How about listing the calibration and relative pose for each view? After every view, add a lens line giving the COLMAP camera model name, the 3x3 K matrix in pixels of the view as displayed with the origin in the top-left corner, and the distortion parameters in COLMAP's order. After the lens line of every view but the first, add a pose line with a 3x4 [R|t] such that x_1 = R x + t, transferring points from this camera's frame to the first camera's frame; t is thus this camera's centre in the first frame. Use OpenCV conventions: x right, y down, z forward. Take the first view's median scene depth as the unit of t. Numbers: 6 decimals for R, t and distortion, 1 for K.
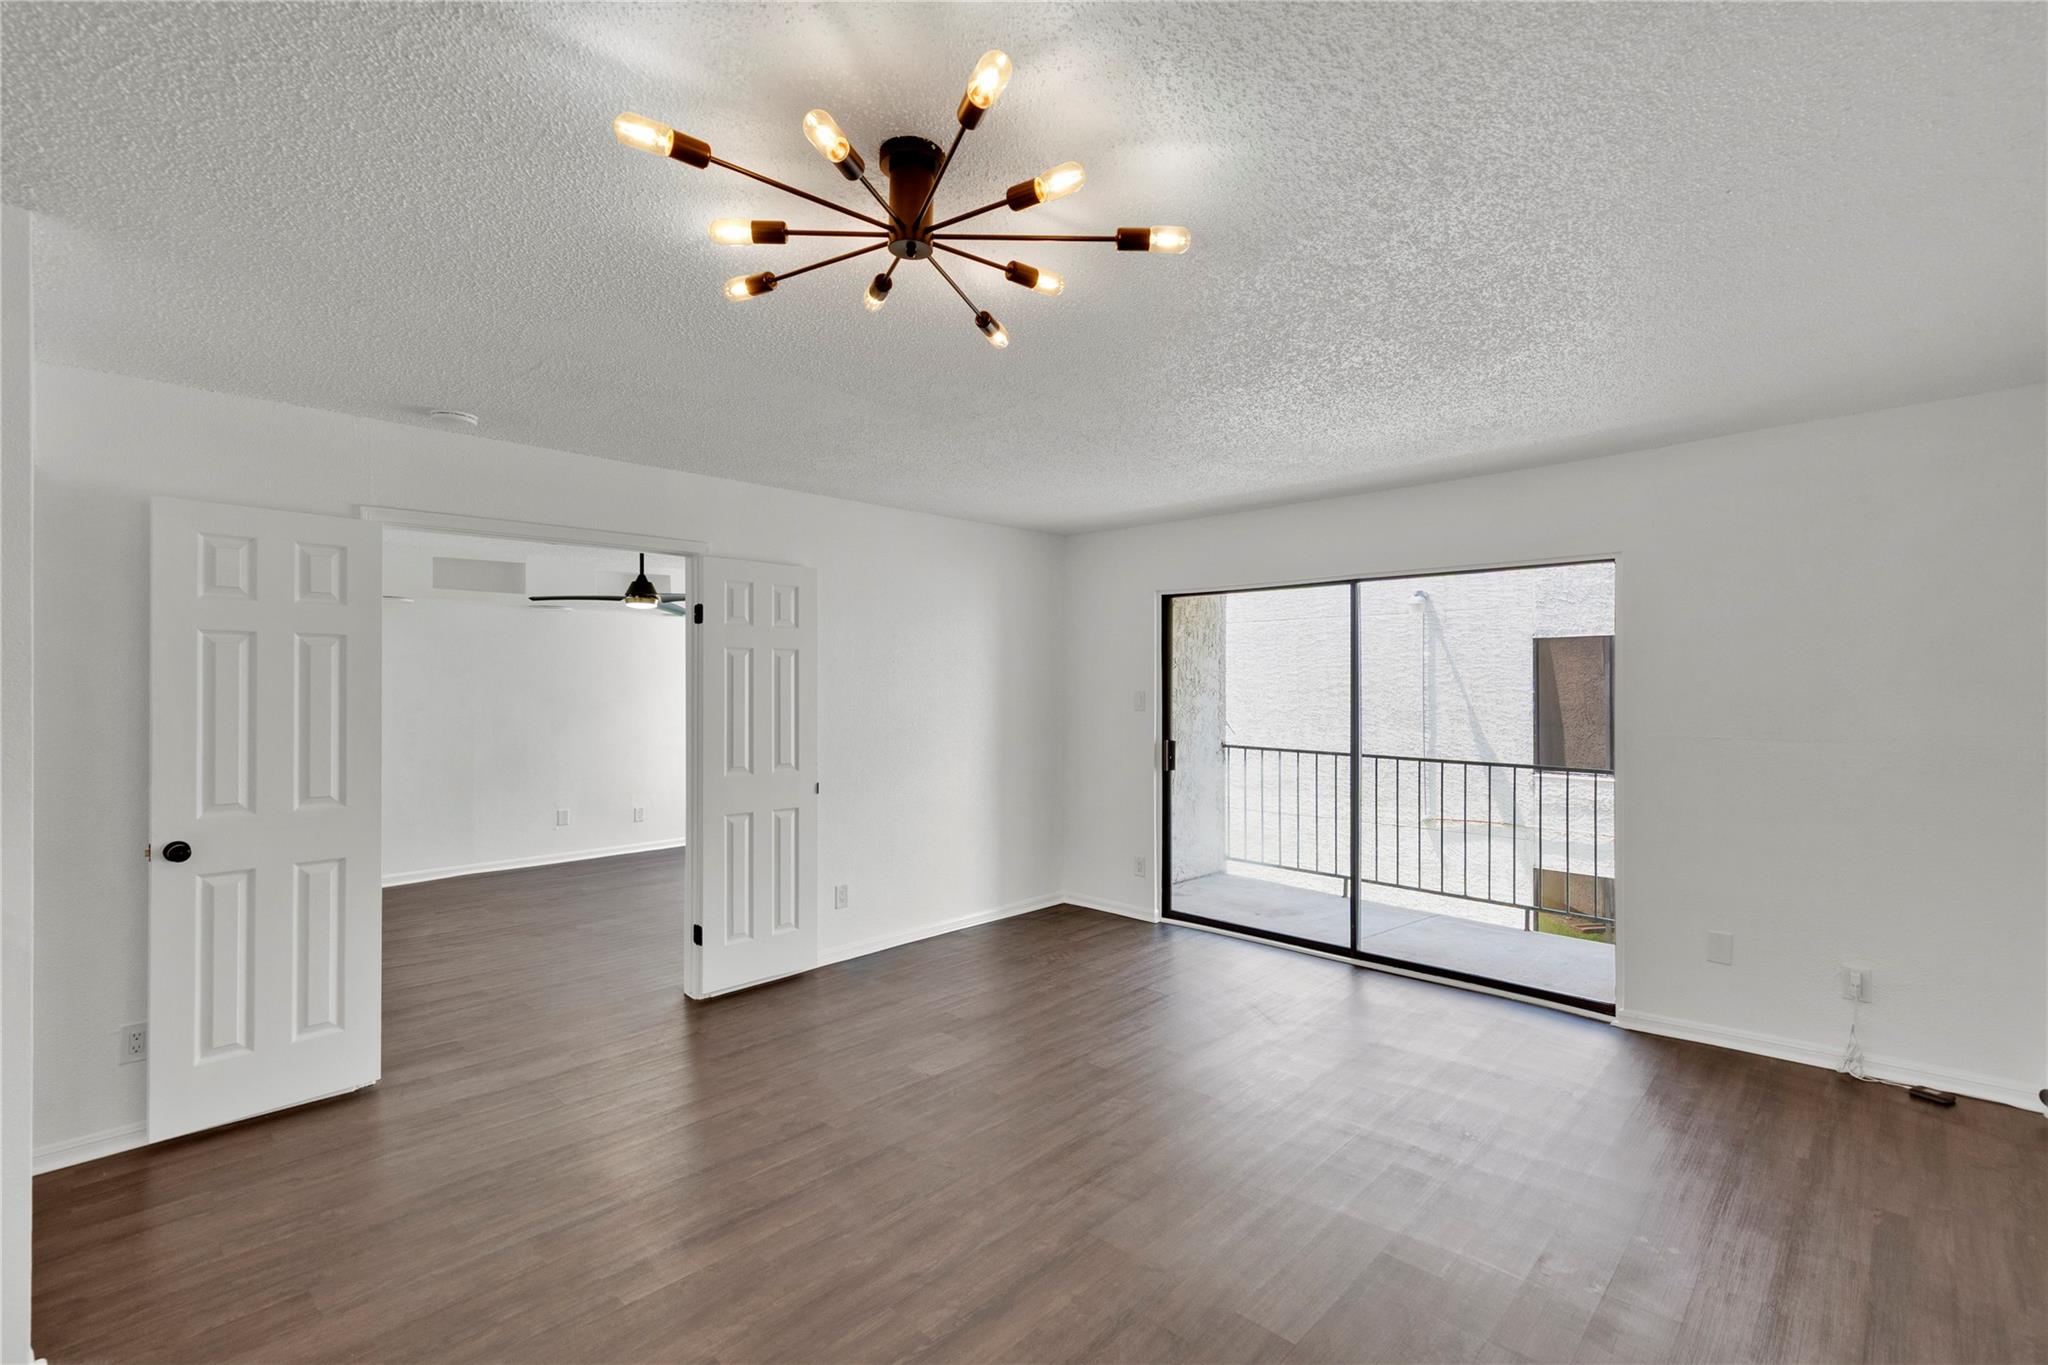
lens RADIAL K [[932.6, 0, 1032.3], [0, 932.6, 672.4], [0, 0, 1]] dist [0.011155, 0.000413]
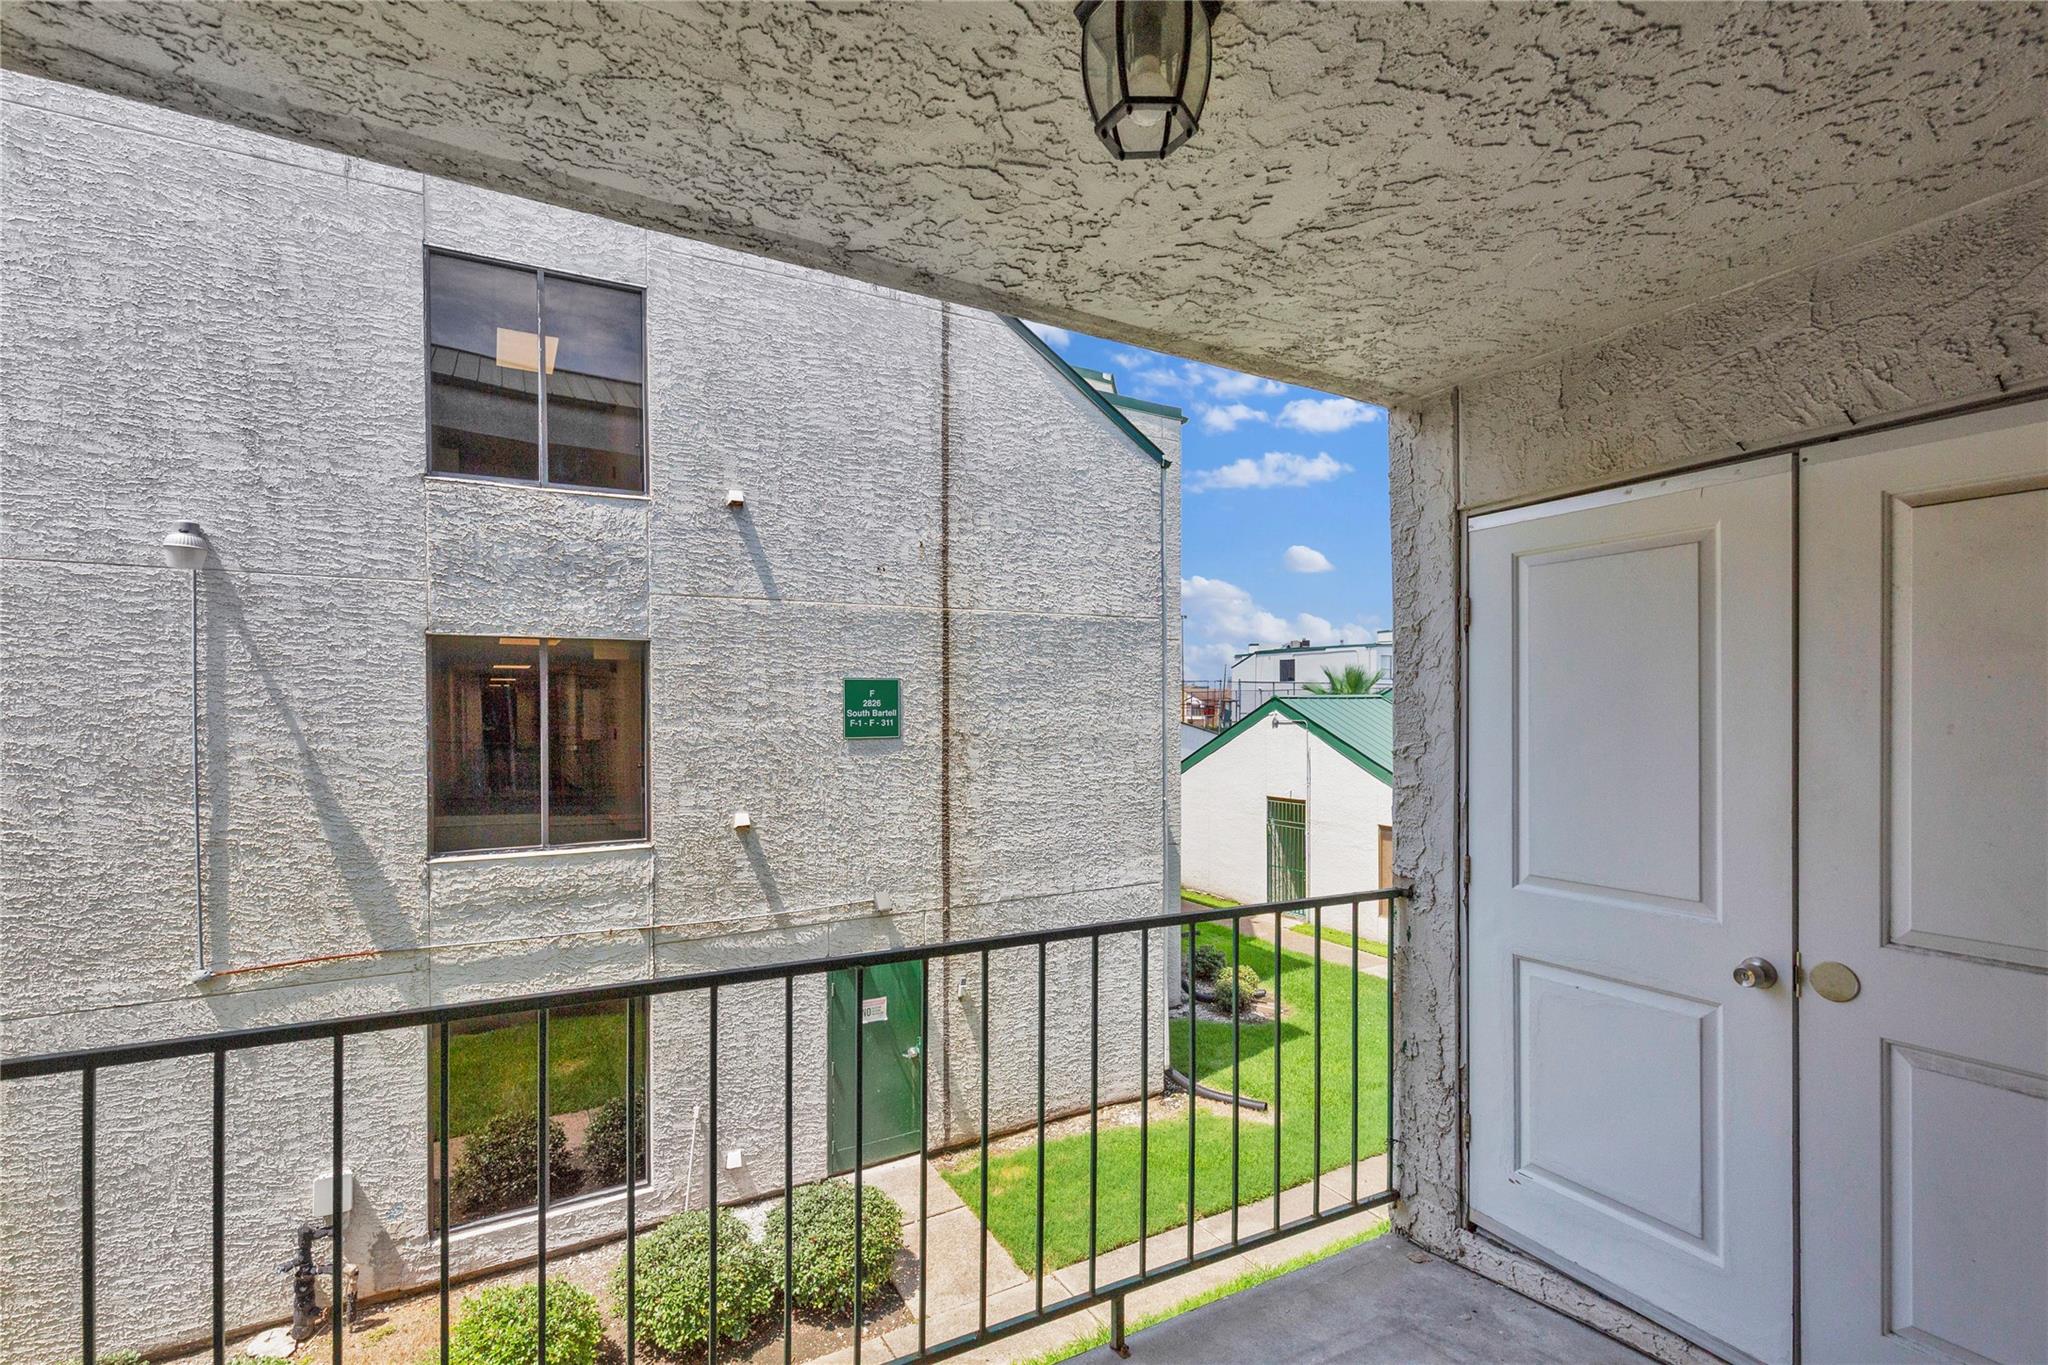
lens RADIAL K [[951.1, 0, 1057.5], [0, 951.1, 722.3], [0, 0, 1]] dist [0.000114, -0.000111]
pose [[0.262949, -0.016944, 0.964661, 0.105626], [-0.009730, 0.999748, 0.020213, 0.007623], [-0.964761, -0.014702, 0.262718, 0.942800]]
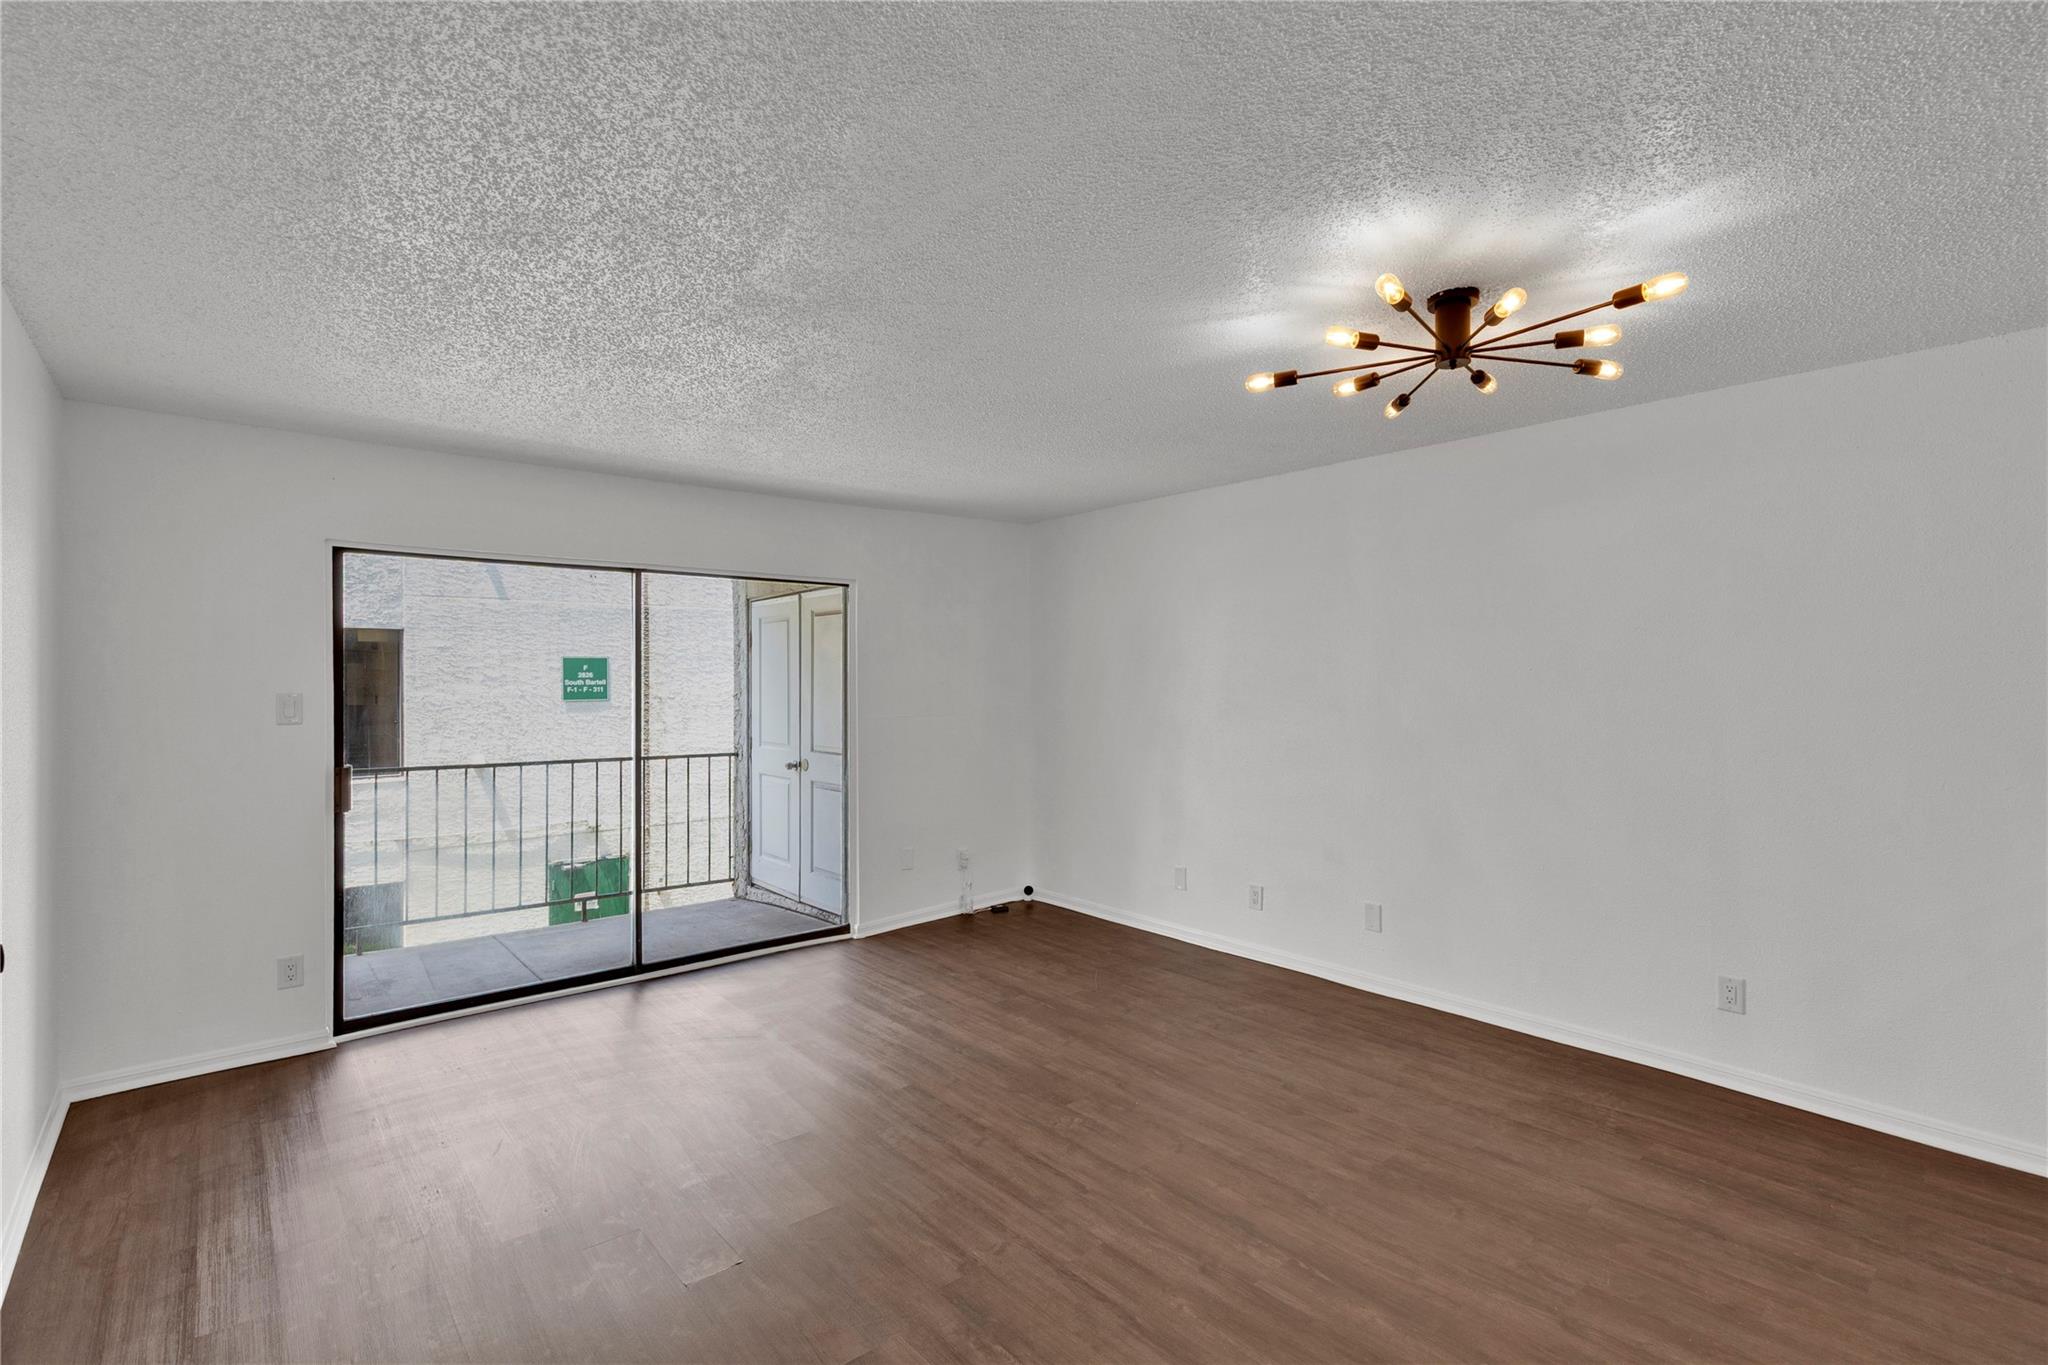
lens RADIAL K [[932.6, 0, 1023.8], [0, 932.6, 687.2], [0, 0, 1]] dist [0.011155, 0.000413]
pose [[0.096459, -0.010407, 0.995283, -0.471238], [-0.011651, 0.999865, 0.011584, 0.002419], [-0.995269, -0.012713, 0.096325, 0.454565]]
